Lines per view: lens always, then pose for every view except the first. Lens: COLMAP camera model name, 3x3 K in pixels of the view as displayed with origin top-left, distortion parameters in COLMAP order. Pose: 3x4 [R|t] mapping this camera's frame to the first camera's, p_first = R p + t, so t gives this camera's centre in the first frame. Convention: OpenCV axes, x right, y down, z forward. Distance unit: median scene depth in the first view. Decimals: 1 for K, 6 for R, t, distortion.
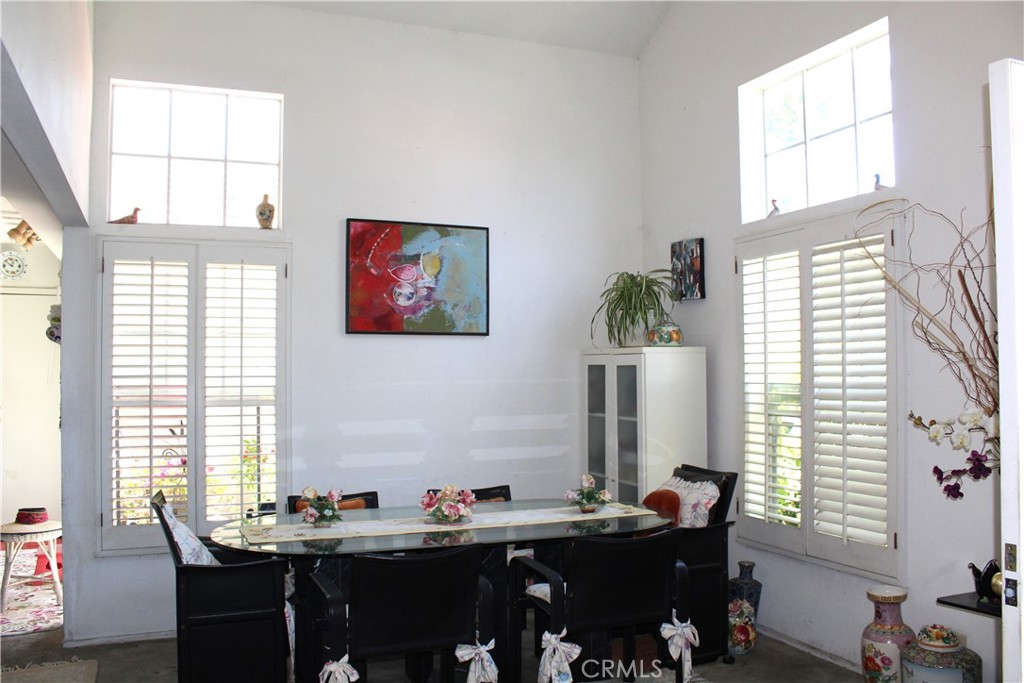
lens RADIAL K [[843.5, 0, 494.2], [0, 843.5, 345.0], [0, 0, 1]] dist [-0.168281, 0.157507]
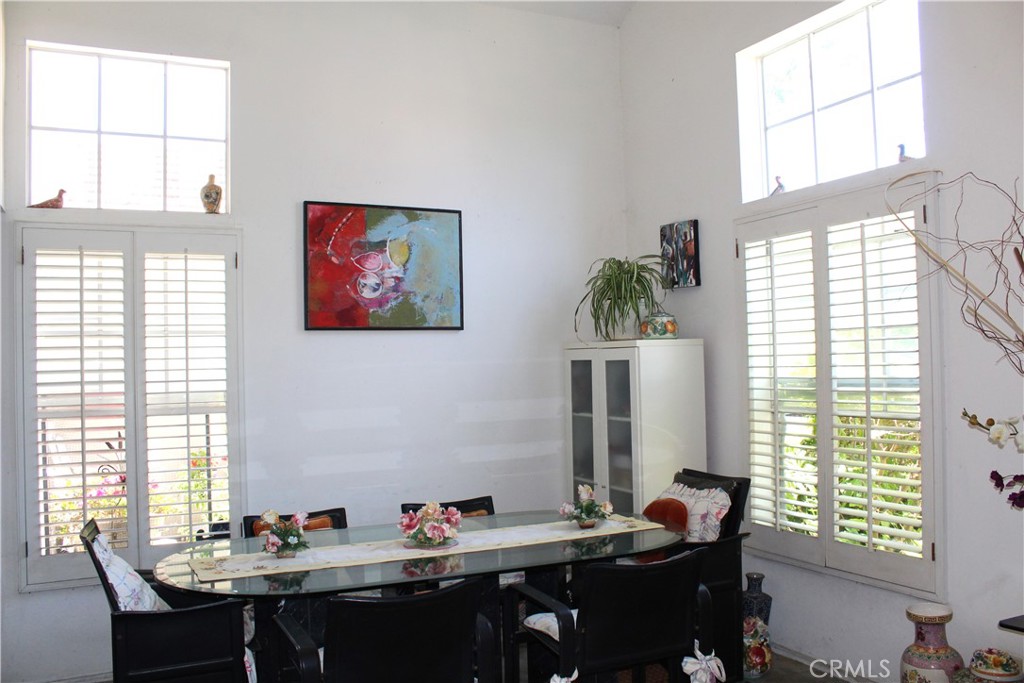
lens RADIAL K [[843.5, 0, 494.2], [0, 843.5, 345.0], [0, 0, 1]] dist [-0.168281, 0.157507]
pose [[0.998109, -0.016618, 0.059185, -0.031115], [0.016181, 0.999838, 0.007845, -0.001812], [-0.059306, -0.006872, 0.998216, 0.108976]]
